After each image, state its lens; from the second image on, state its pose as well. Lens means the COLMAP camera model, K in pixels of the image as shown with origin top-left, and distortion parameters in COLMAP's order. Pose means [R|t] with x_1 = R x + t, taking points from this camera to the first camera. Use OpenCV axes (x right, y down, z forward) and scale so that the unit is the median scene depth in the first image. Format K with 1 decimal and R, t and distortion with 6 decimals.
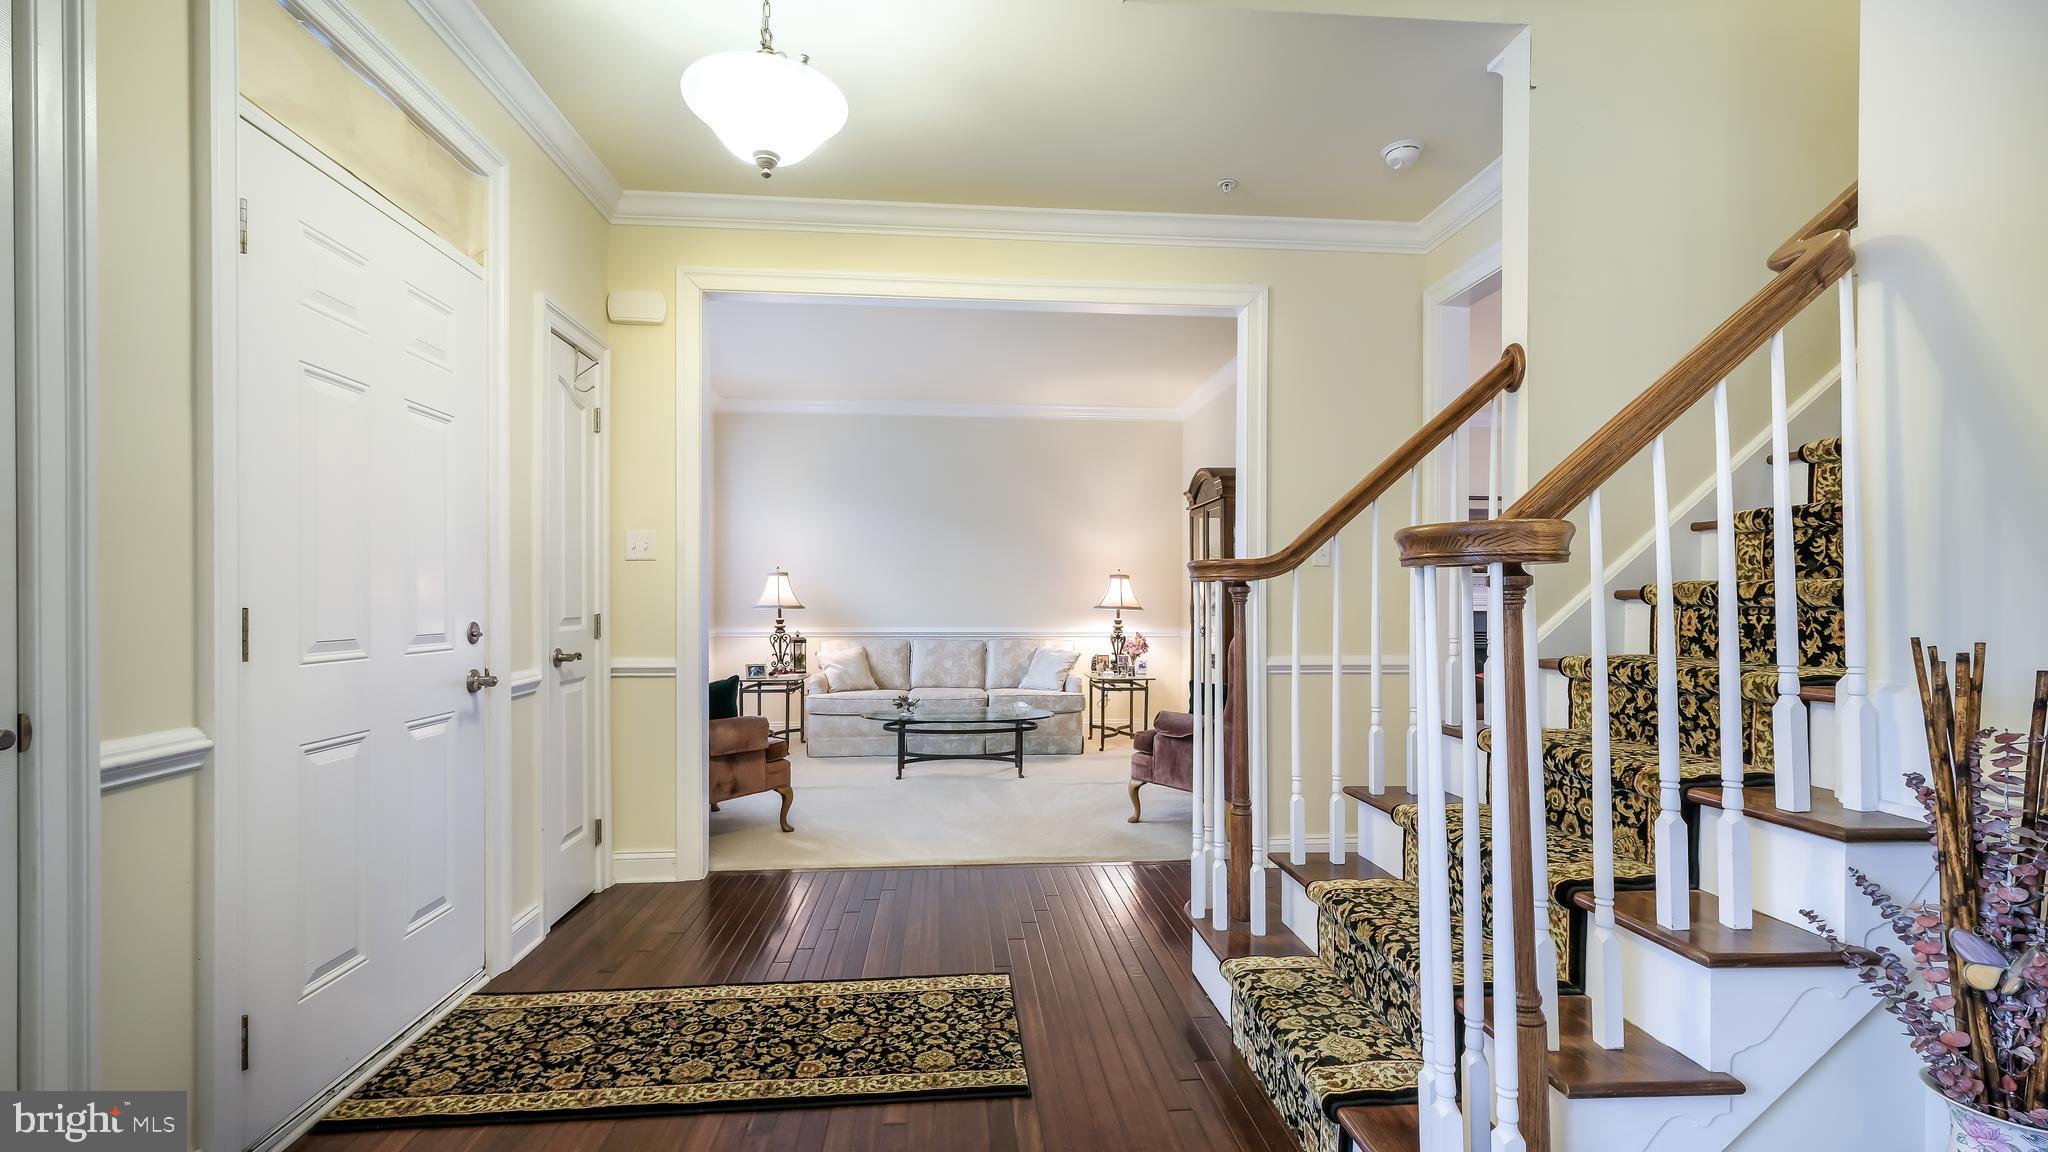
lens RADIAL K [[915.4, 0, 1020.4], [0, 915.4, 585.4], [0, 0, 1]] dist [0.001360, 0.000058]
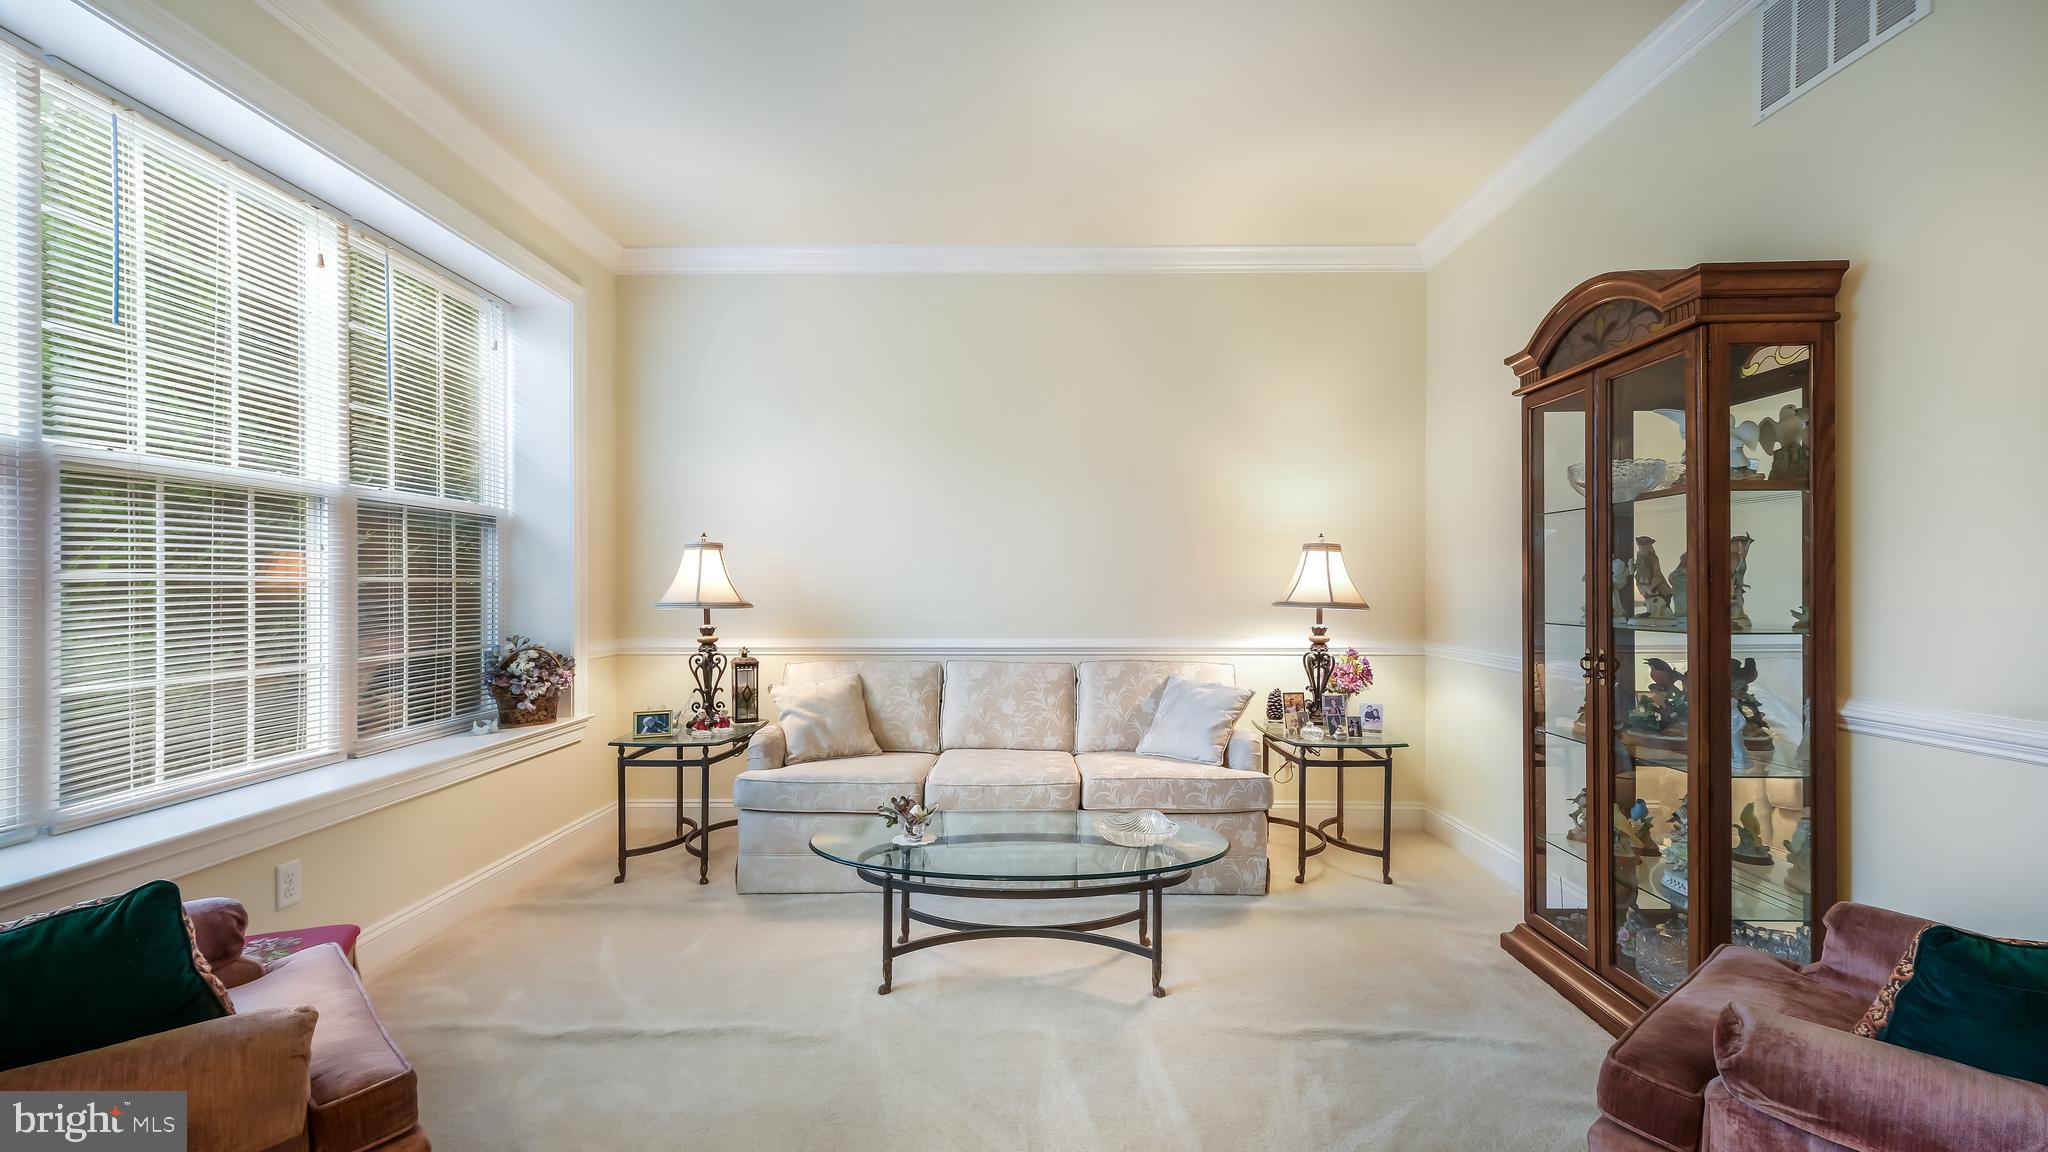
lens RADIAL K [[915.4, 0, 1023.3], [0, 915.4, 578.5], [0, 0, 1]] dist [0.001360, 0.000058]
pose [[0.995946, -0.003516, -0.089883, -0.019527], [0.004168, 0.999966, 0.007062, 0.004225], [0.089855, -0.007408, 0.995927, 0.449893]]
